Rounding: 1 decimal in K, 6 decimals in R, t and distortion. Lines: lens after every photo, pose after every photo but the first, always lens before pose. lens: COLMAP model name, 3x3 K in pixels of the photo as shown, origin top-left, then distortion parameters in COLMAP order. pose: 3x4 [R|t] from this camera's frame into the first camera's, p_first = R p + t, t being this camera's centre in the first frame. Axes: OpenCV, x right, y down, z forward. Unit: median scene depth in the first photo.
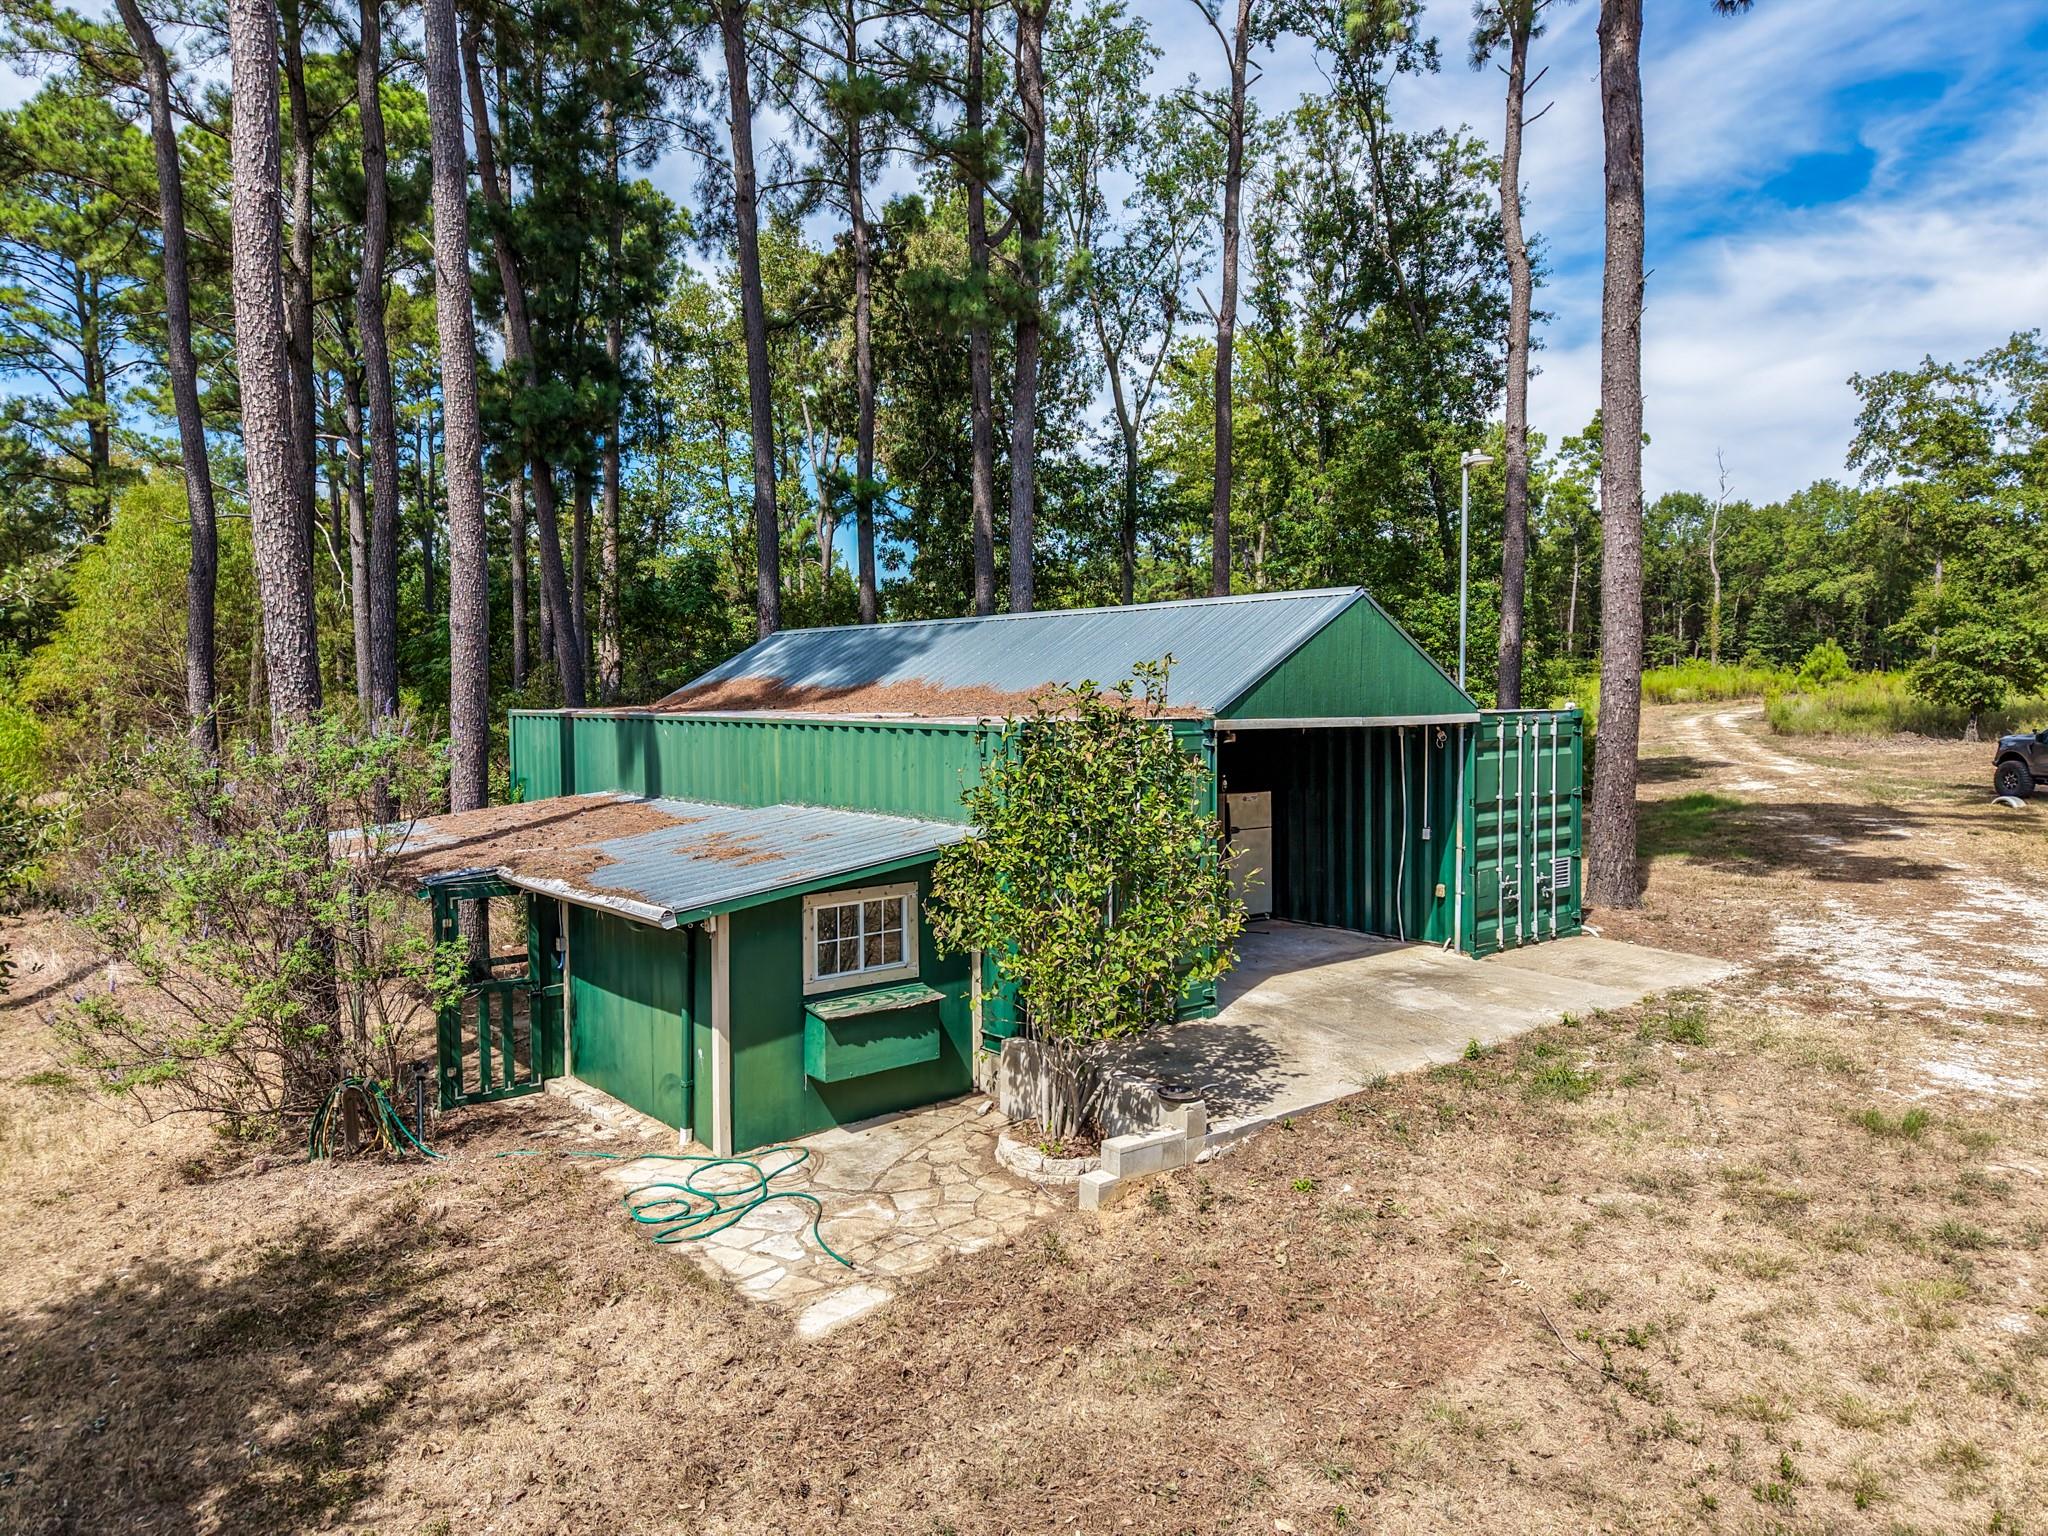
lens RADIAL K [[1396.4, 0, 1024.9], [0, 1396.4, 766.3], [0, 0, 1]] dist [0.003767, -0.008231]
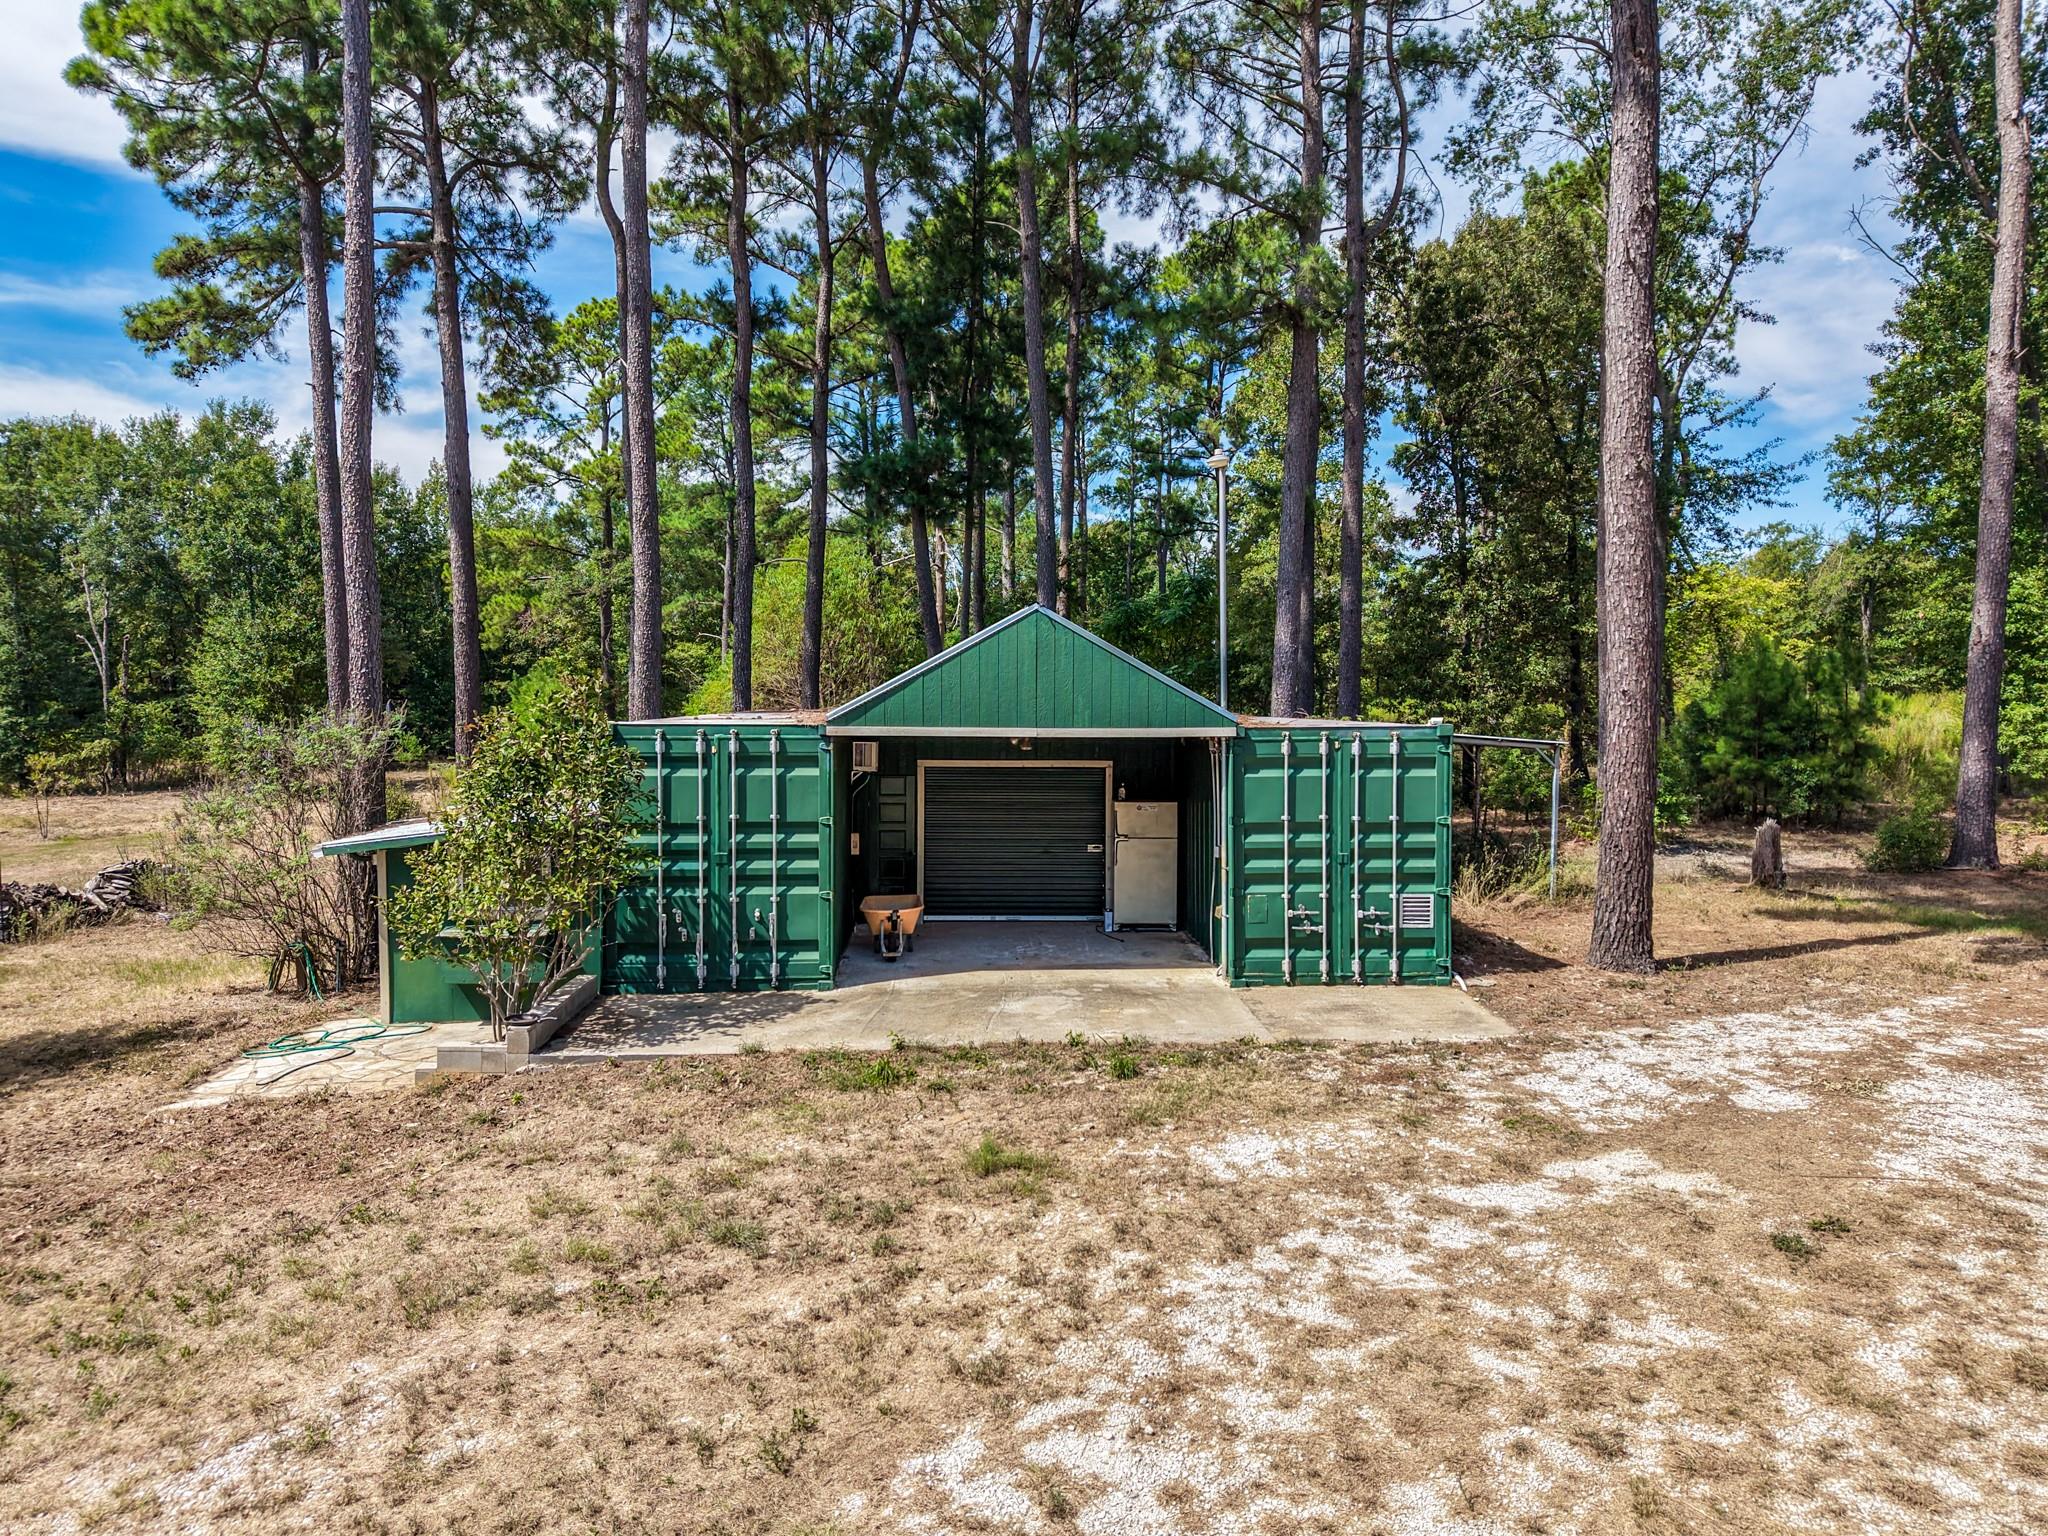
lens RADIAL K [[1396.4, 0, 1025.6], [0, 1396.4, 764.9], [0, 0, 1]] dist [0.003767, -0.008231]
pose [[0.795361, 0.027201, -0.605525, 0.787350], [-0.034775, 0.999395, -0.000784, -0.005963], [0.605138, 0.021681, 0.795826, 0.169405]]
